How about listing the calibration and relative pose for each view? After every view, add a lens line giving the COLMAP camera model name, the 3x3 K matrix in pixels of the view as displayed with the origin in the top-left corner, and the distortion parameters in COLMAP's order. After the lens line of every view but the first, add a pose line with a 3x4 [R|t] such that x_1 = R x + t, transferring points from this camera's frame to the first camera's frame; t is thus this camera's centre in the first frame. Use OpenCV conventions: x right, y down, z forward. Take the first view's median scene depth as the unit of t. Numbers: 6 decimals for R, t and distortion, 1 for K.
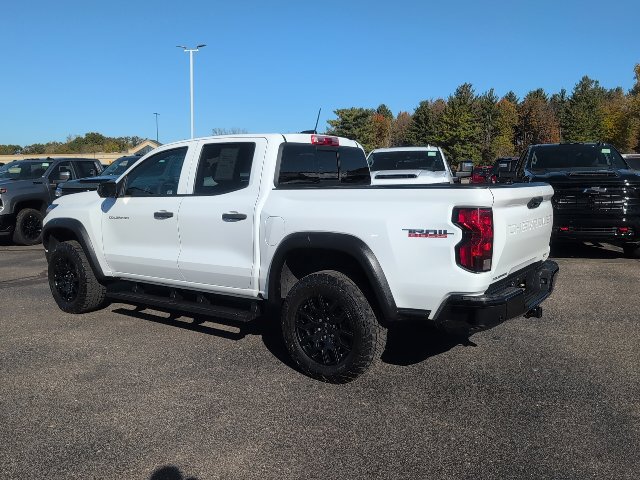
lens RADIAL K [[537.8, 0, 320.0], [0, 537.8, 240.0], [0, 0, 1]] dist [0.022197, -0.008968]
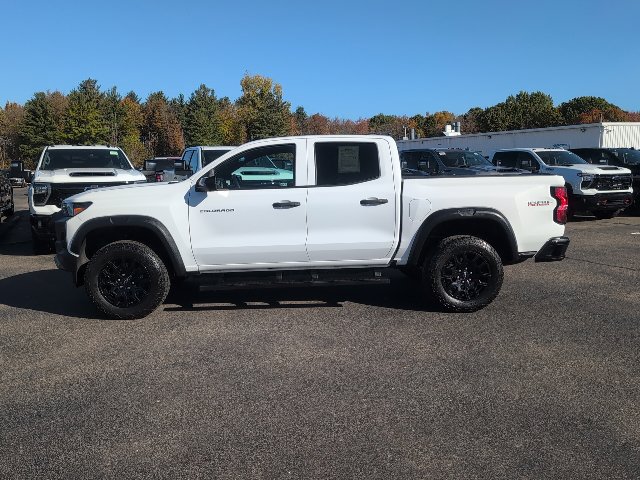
lens RADIAL K [[537.8, 0, 320.0], [0, 537.8, 240.0], [0, 0, 1]] dist [0.022197, -0.008968]
pose [[0.778010, -0.078897, 0.623278, -0.474464], [0.078285, 0.996526, 0.028424, -0.000069], [-0.623356, 0.026679, 0.781483, 0.049039]]
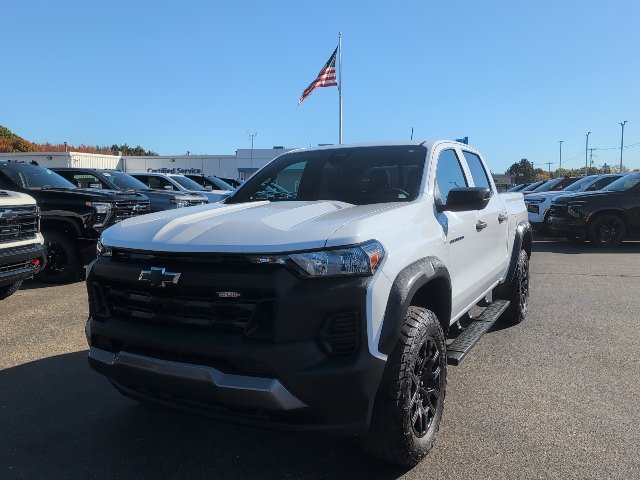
lens RADIAL K [[537.8, 0, 320.0], [0, 537.8, 240.0], [0, 0, 1]] dist [0.022197, -0.008968]
pose [[-0.136017, -0.071740, 0.988106, -0.564616], [0.130657, 0.987364, 0.089671, -0.069262], [-0.982053, 0.141300, -0.124925, 0.692779]]
